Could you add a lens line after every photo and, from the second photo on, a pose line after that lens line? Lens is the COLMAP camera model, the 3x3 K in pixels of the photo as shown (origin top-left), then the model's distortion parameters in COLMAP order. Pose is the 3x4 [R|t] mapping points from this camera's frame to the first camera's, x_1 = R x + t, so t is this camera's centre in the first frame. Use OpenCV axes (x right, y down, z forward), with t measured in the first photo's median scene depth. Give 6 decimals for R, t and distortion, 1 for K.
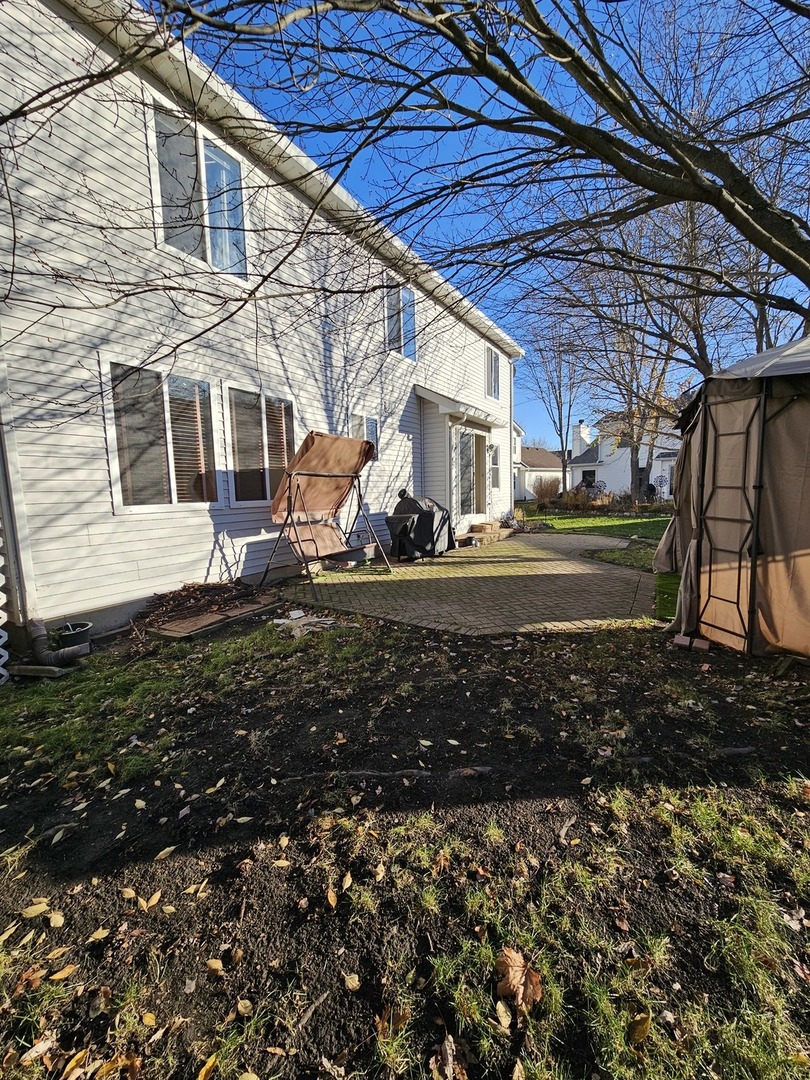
lens RADIAL K [[440.5, 0, 405.3], [0, 440.5, 541.2], [0, 0, 1]] dist [-0.002431, -0.000470]
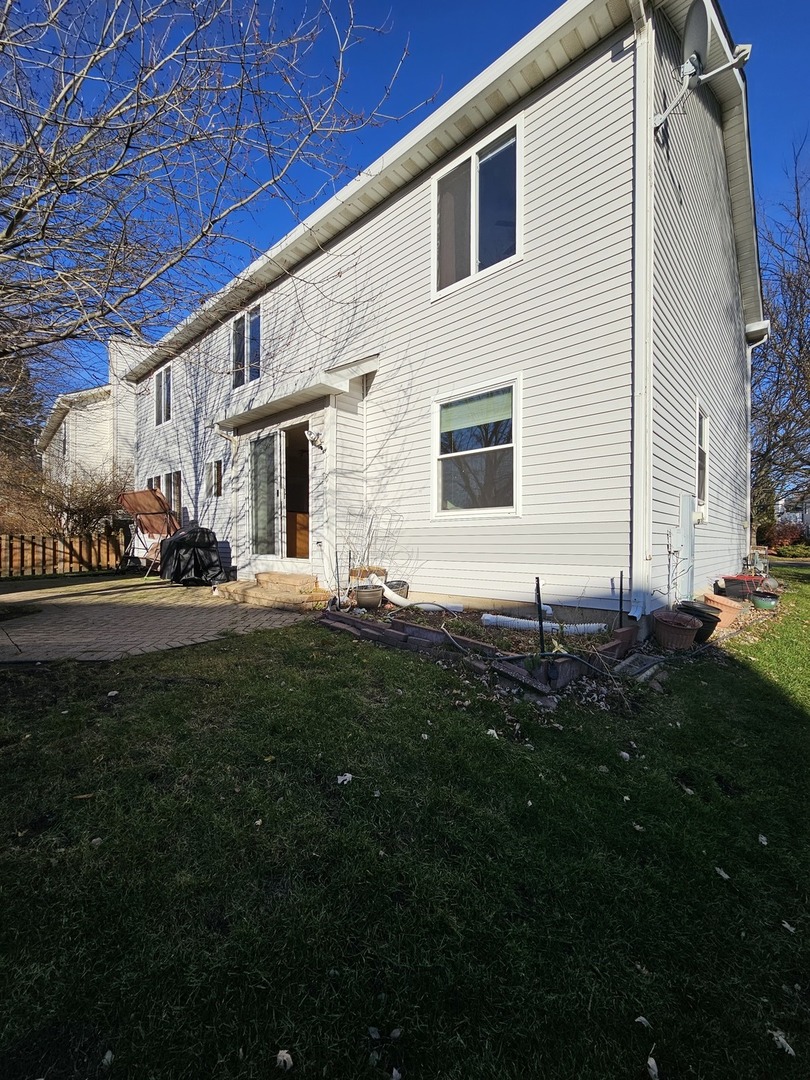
lens RADIAL K [[440.5, 0, 405.1], [0, 440.5, 540.0], [0, 0, 1]] dist [-0.002431, -0.000470]
pose [[-0.190234, 0.029191, -0.981305, 0.576336], [-0.106739, 0.993017, 0.050232, -0.106260], [0.975919, 0.114299, -0.185790, 1.009986]]
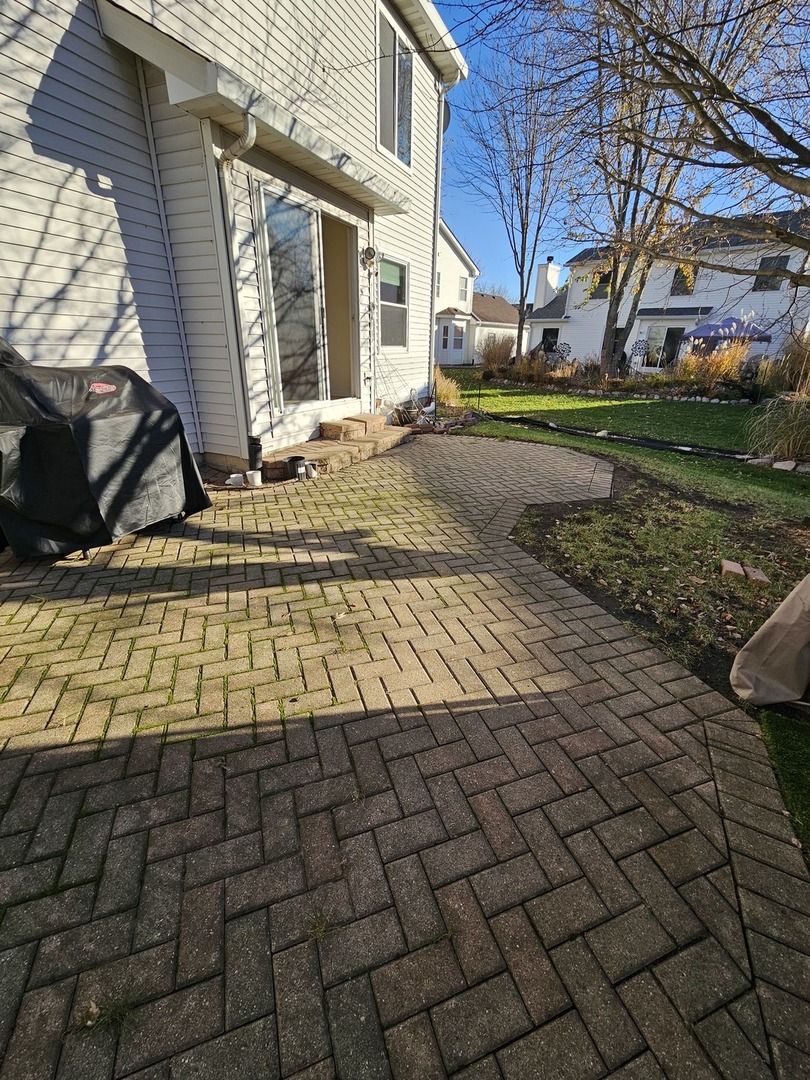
lens RADIAL K [[440.5, 0, 404.5], [0, 440.5, 538.3], [0, 0, 1]] dist [-0.002431, -0.000470]
pose [[0.993602, 0.003903, 0.112872, 0.148016], [-0.036952, 0.955631, 0.292239, -0.048320], [-0.106723, -0.294540, 0.949661, 0.367542]]
